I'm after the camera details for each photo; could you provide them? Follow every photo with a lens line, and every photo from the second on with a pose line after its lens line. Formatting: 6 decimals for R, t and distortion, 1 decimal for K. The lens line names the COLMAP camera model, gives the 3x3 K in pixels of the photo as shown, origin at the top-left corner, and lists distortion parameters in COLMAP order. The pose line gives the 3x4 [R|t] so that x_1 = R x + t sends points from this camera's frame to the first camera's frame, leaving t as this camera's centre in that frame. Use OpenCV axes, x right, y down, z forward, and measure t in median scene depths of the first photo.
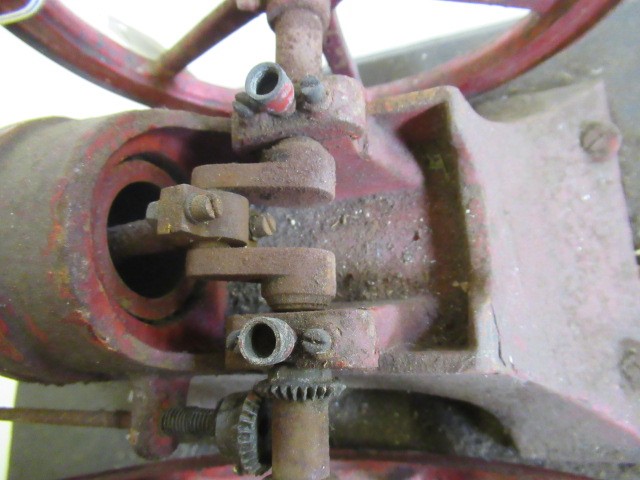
lens RADIAL K [[481.2, 0, 320.0], [0, 481.2, 240.0], [0, 0, 1]] dist [0.004586, 0.000179]
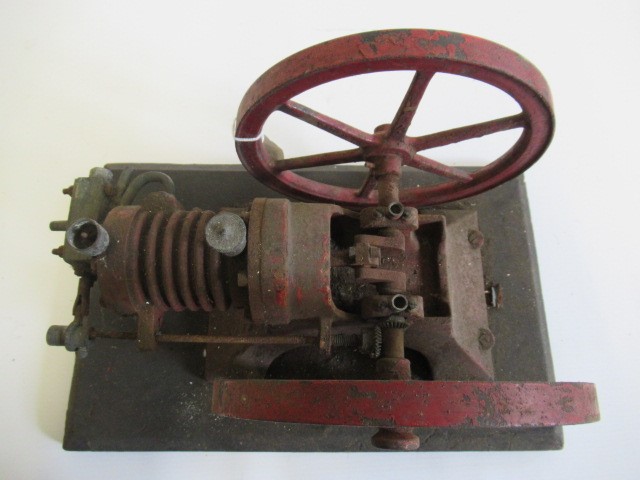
lens RADIAL K [[481.2, 0, 320.0], [0, 481.2, 240.0], [0, 0, 1]] dist [0.004586, 0.000179]
pose [[0.927443, 0.140486, 0.346574, -0.914540], [-0.113511, 0.988785, -0.097052, 0.099885], [-0.356322, 0.050670, 0.932988, -0.869141]]
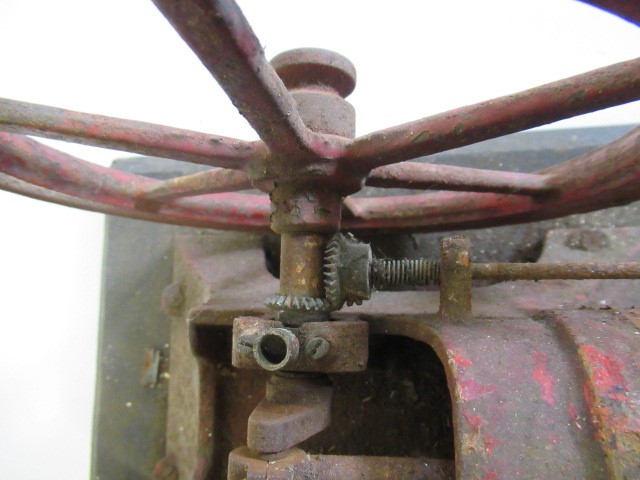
lens RADIAL K [[481.2, 0, 320.0], [0, 481.2, 240.0], [0, 0, 1]] dist [0.004586, 0.000179]
pose [[-0.836409, 0.020328, 0.547728, -0.493495], [0.164827, -0.943727, 0.286724, 0.083496], [0.522735, 0.330099, 0.785992, 0.018845]]
